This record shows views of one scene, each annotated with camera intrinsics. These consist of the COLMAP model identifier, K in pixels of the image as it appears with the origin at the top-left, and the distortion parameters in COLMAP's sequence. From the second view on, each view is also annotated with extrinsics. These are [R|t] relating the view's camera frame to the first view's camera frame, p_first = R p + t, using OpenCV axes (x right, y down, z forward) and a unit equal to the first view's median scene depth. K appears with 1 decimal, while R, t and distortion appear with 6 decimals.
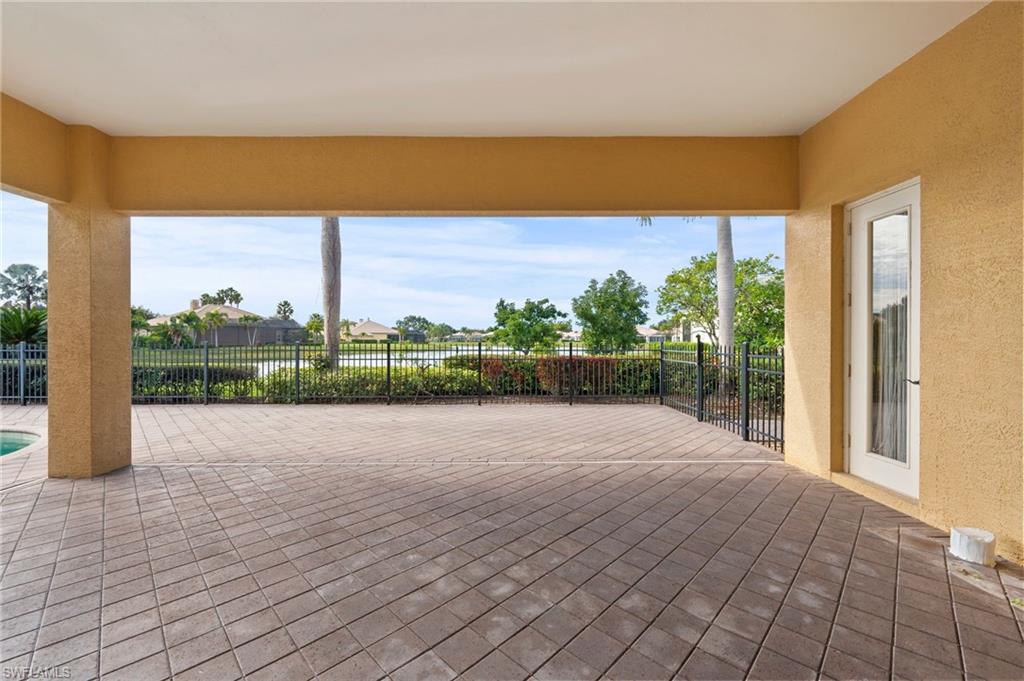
lens RADIAL K [[406.0, 0, 511.4], [0, 406.0, 340.0], [0, 0, 1]] dist [-0.001736, -0.000448]
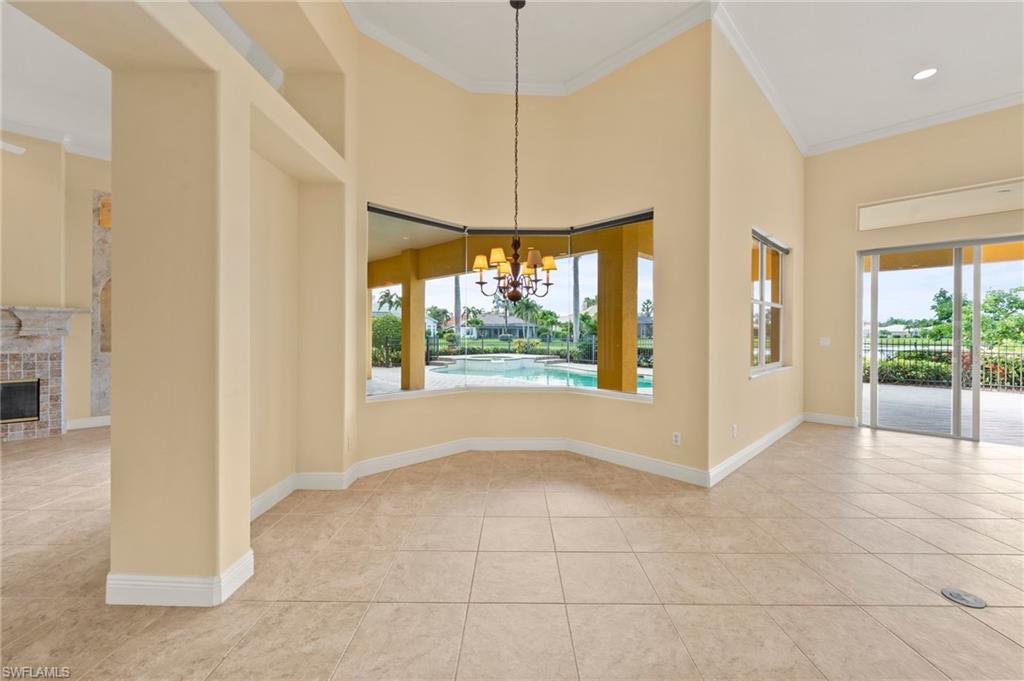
lens RADIAL K [[406.0, 0, 511.0], [0, 406.0, 332.1], [0, 0, 1]] dist [-0.001736, -0.000448]
pose [[0.694286, 0.001312, -0.719698, -0.046203], [-0.005121, 0.999982, -0.003117, -0.001265], [0.719681, 0.005850, 0.694281, -0.292115]]
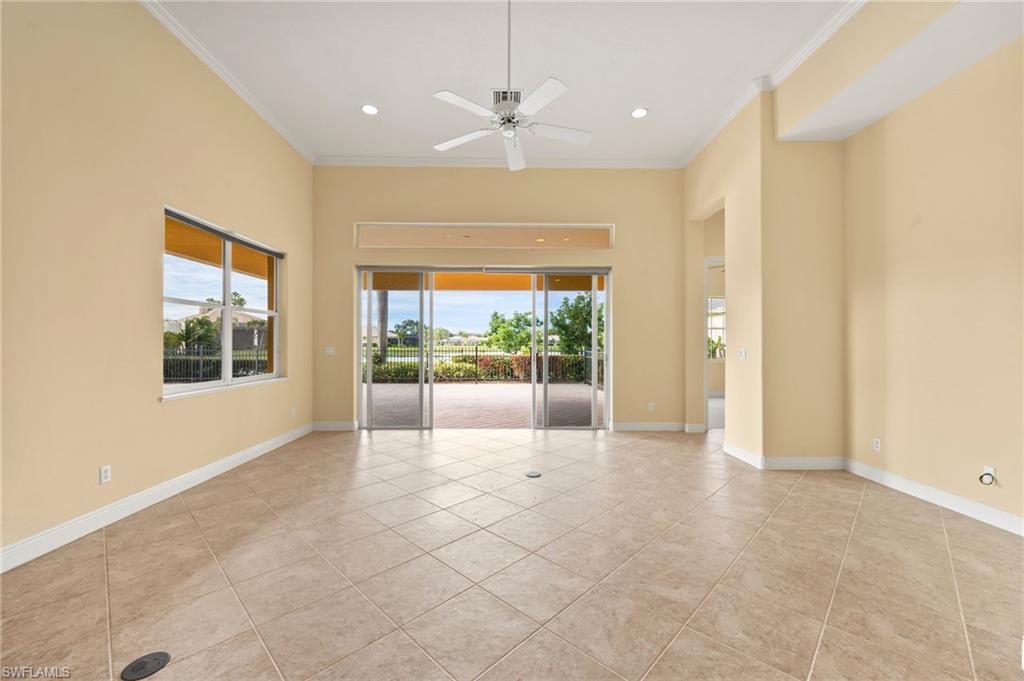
lens RADIAL K [[406.0, 0, 512.6], [0, 406.0, 340.6], [0, 0, 1]] dist [-0.001736, -0.000448]
pose [[0.999936, 0.002625, 0.011017, 0.018221], [-0.002542, 0.999968, -0.007562, -0.001872], [-0.011037, 0.007533, 0.999911, -0.237634]]
